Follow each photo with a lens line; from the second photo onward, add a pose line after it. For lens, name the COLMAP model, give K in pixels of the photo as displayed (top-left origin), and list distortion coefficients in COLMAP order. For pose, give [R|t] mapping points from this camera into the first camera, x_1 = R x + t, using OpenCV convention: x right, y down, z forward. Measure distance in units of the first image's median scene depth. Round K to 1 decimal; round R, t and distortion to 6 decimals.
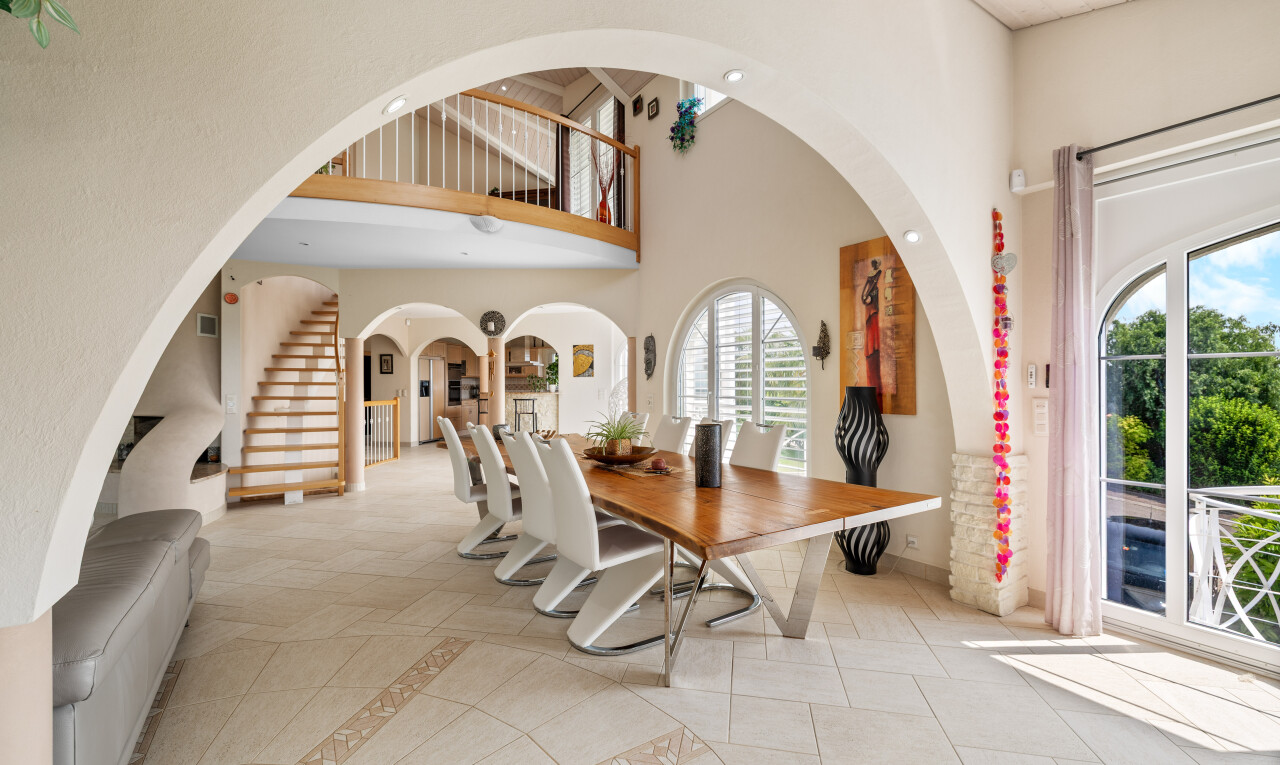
lens RADIAL K [[536.7, 0, 636.5], [0, 536.7, 384.5], [0, 0, 1]] dist [0.000131, -0.000019]
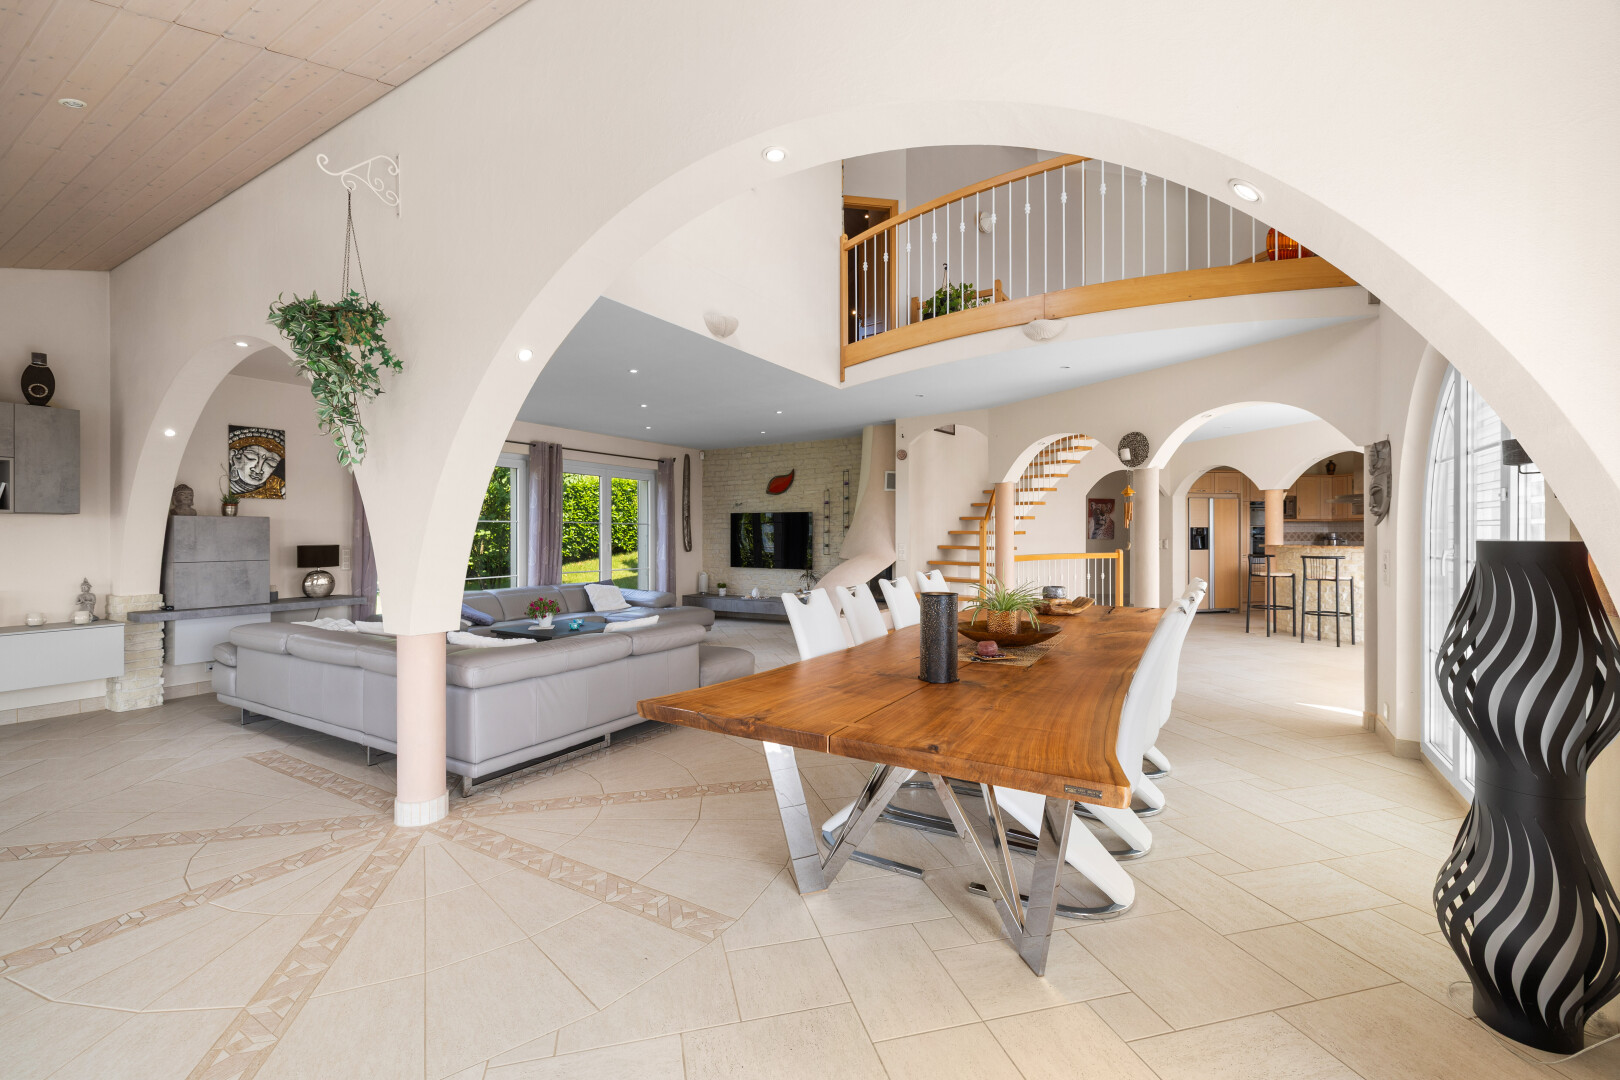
lens RADIAL K [[692.1, 0, 805.5], [0, 692.1, 530.2], [0, 0, 1]] dist [-0.000112, 0.000161]
pose [[0.430169, -0.006119, -0.902728, 0.638183], [0.002524, 0.999981, -0.005575, -0.000012], [0.902745, 0.000120, 0.430176, 0.332095]]
